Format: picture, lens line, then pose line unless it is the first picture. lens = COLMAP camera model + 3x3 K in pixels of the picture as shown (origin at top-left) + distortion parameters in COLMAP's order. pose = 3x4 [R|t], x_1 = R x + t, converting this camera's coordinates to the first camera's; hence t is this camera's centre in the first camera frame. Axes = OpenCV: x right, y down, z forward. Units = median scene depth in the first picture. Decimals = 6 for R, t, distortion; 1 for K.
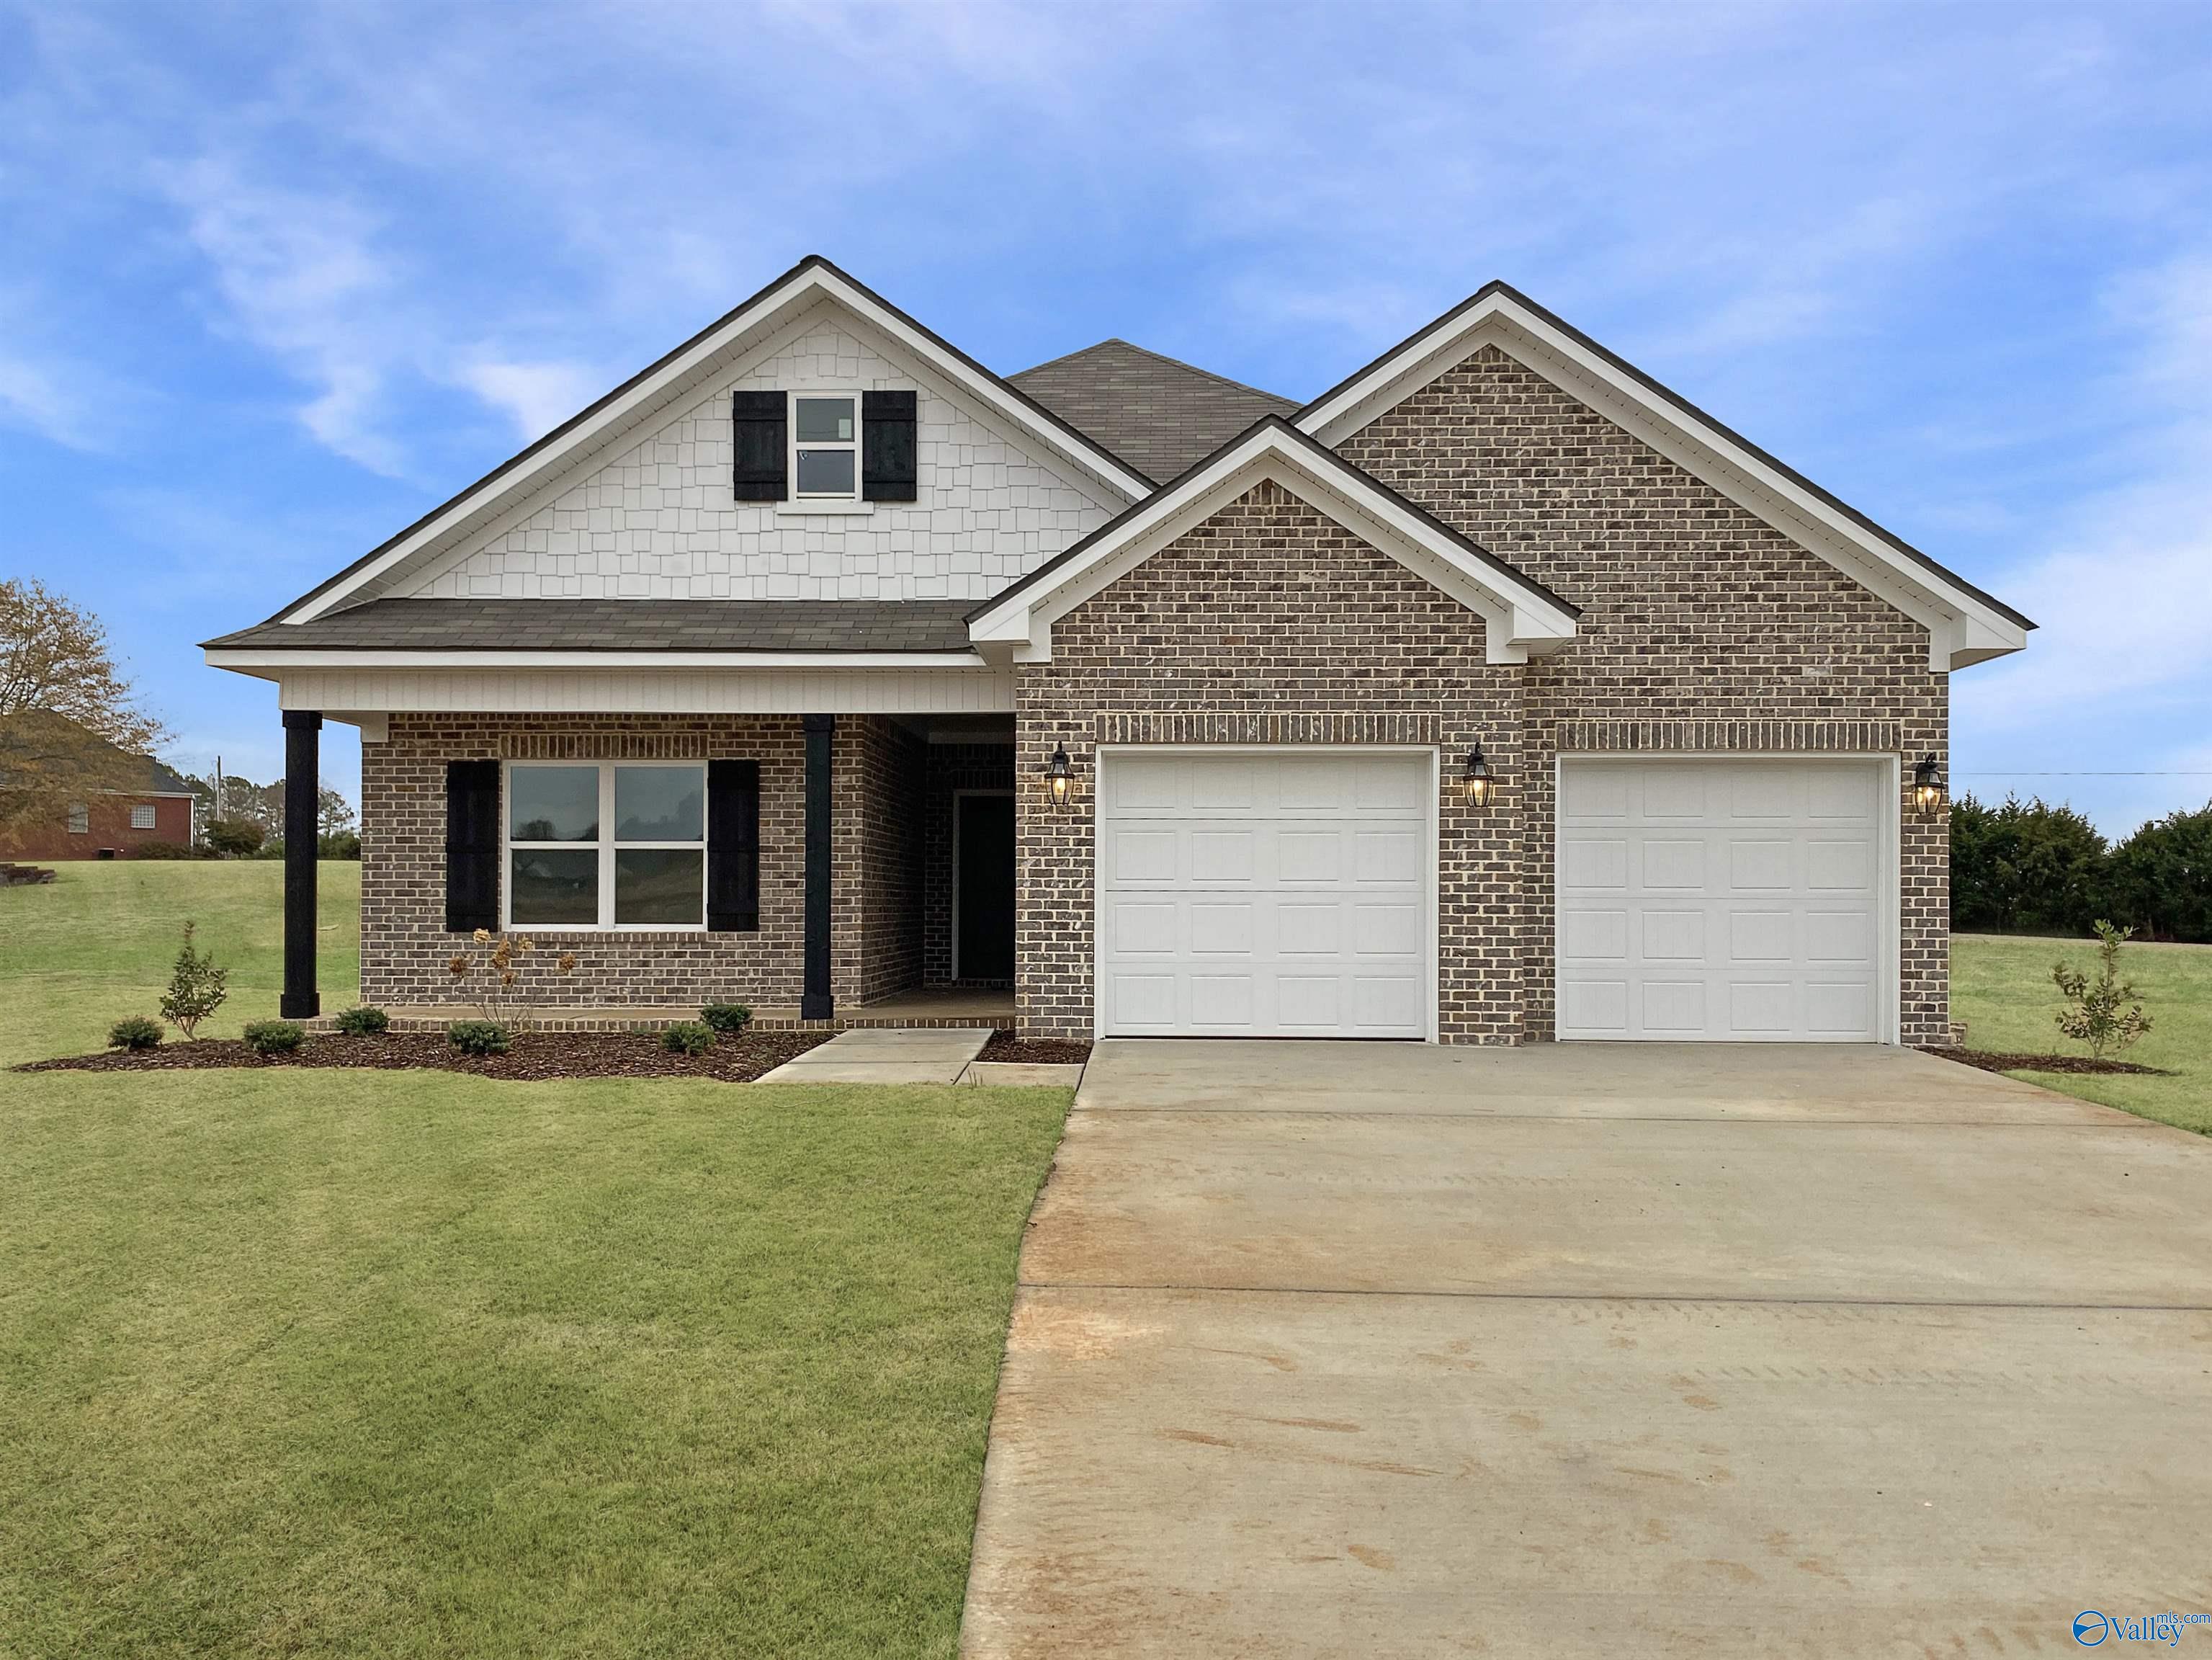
lens RADIAL K [[1679.7, 0, 1096.9], [0, 1679.7, 872.3], [0, 0, 1]] dist [0.086609, -0.001146]
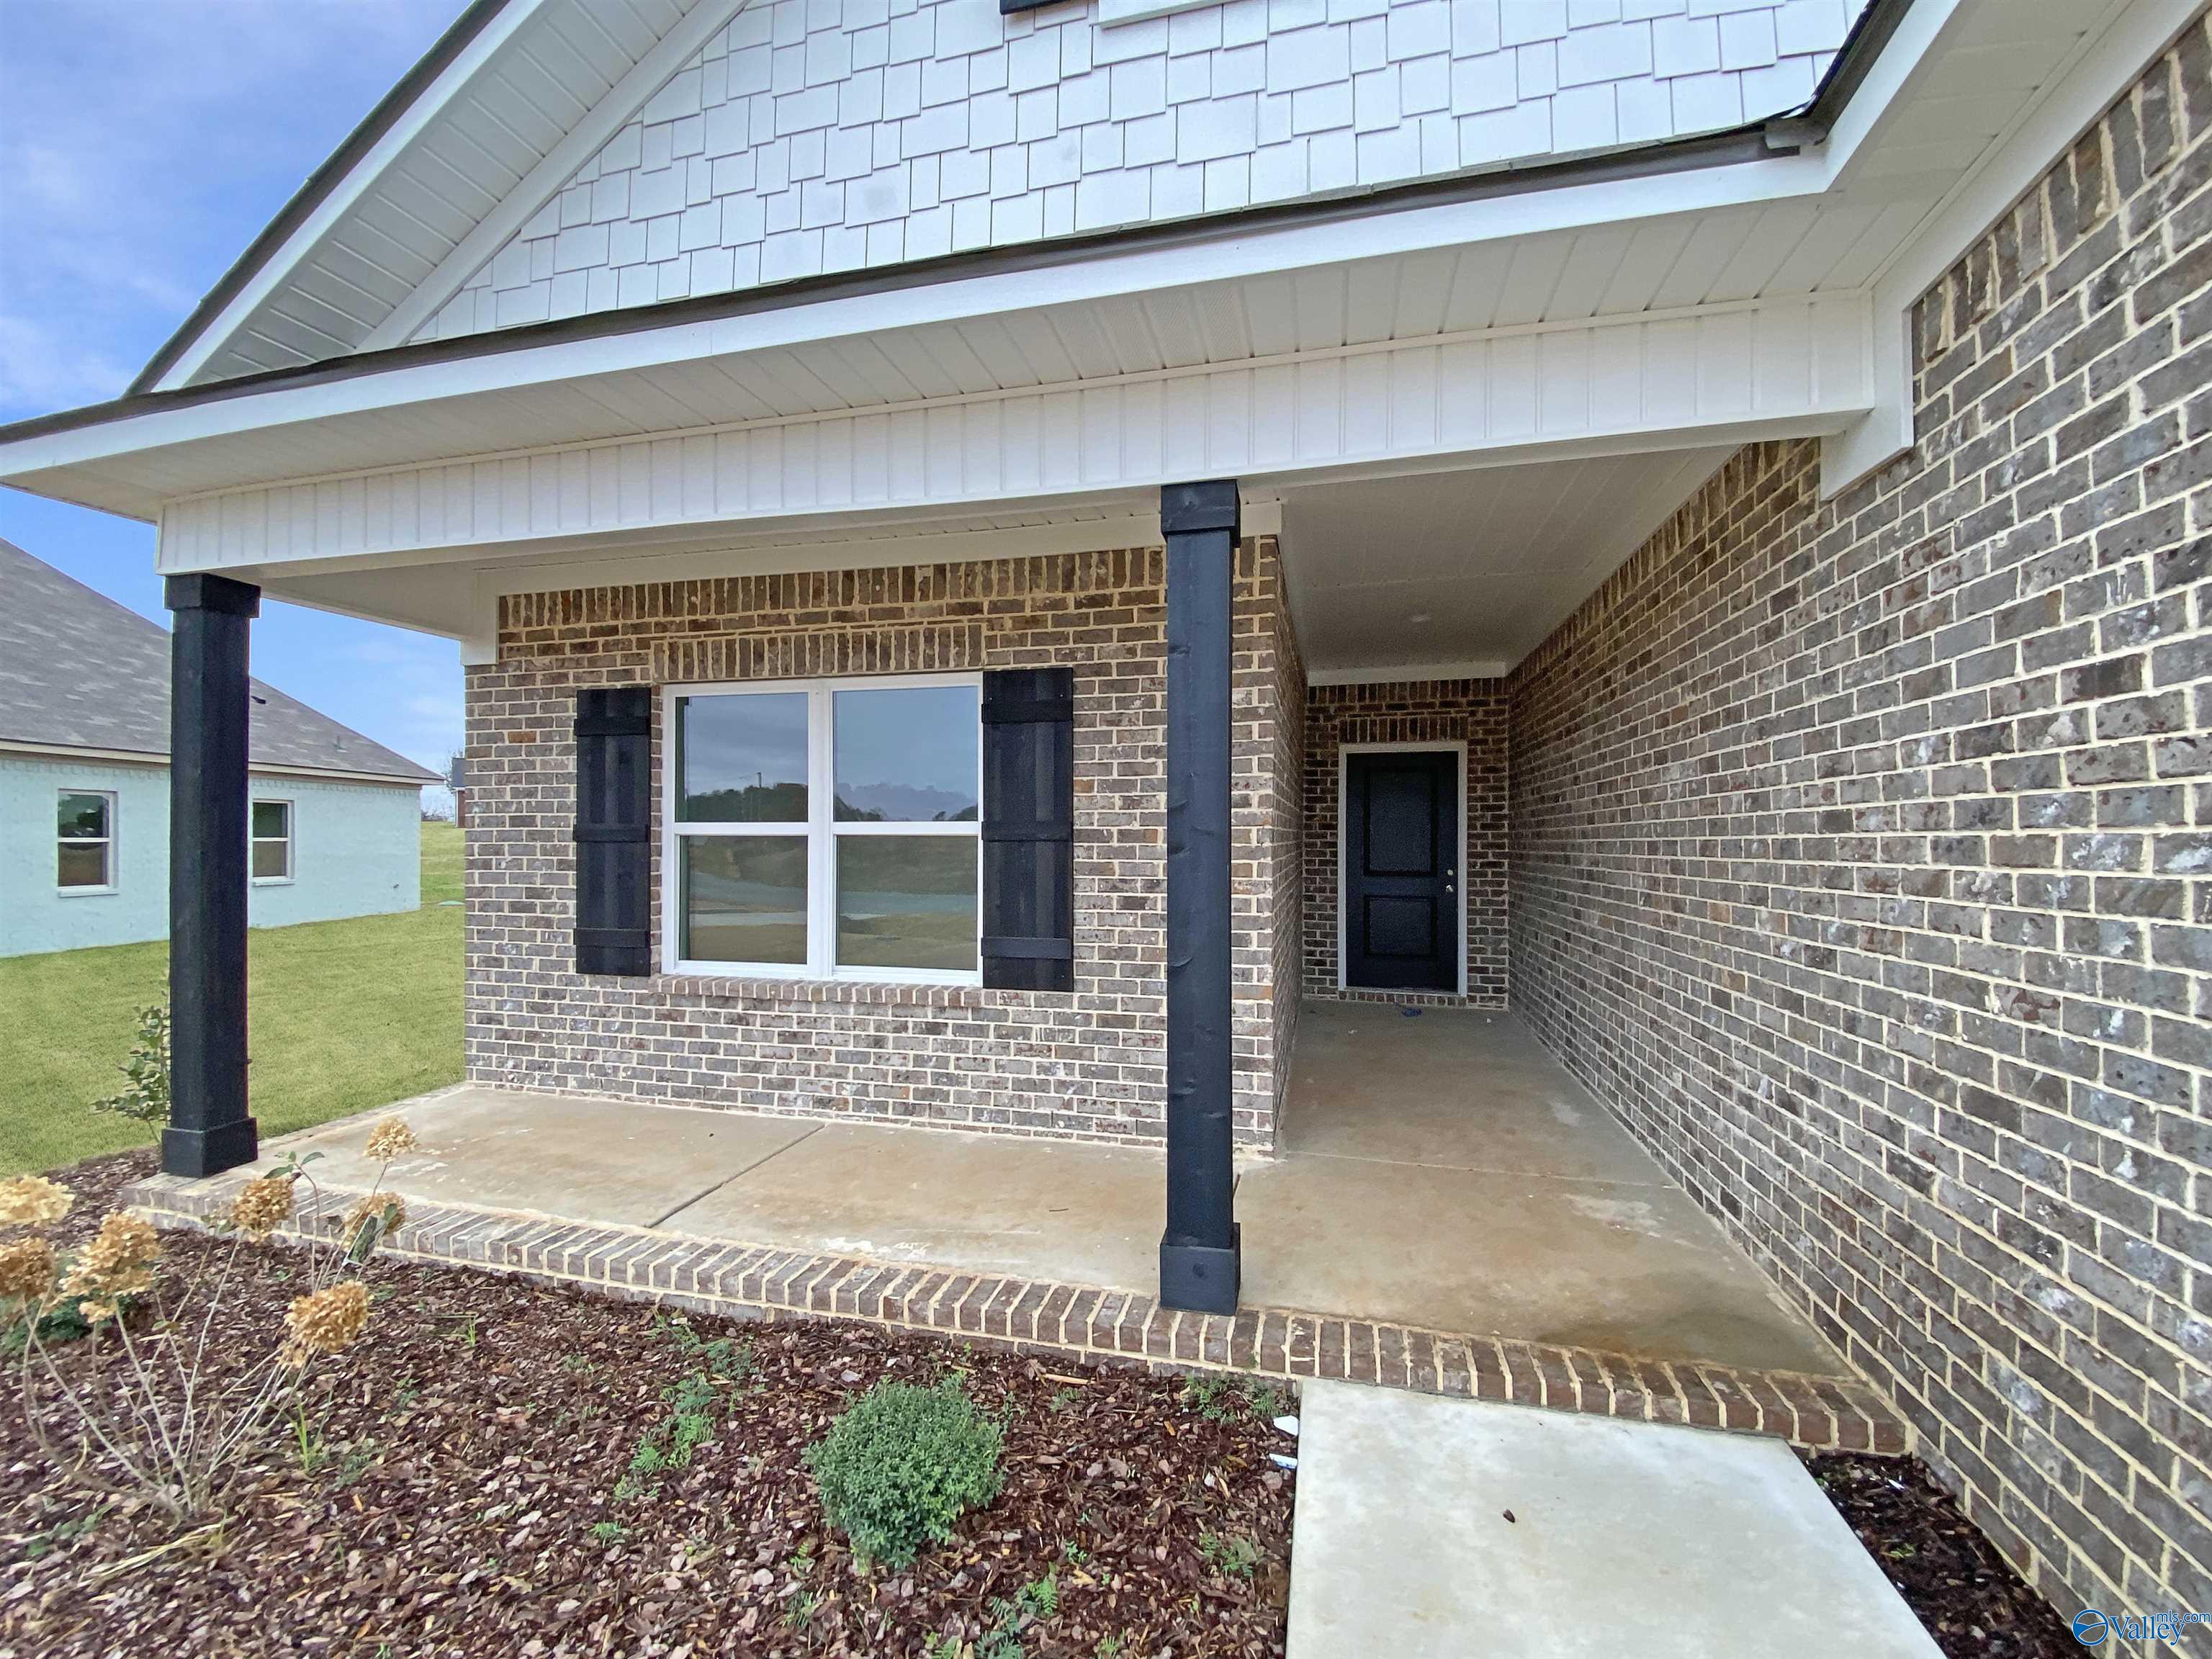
lens RADIAL K [[893.2, 0, 1109.3], [0, 893.2, 826.6], [0, 0, 1]] dist [0.012661, -0.009188]
pose [[0.978623, -0.002020, -0.205654, -0.132025], [0.003397, 0.999974, 0.006340, -0.018391], [0.205636, -0.006903, 0.978604, 0.727778]]
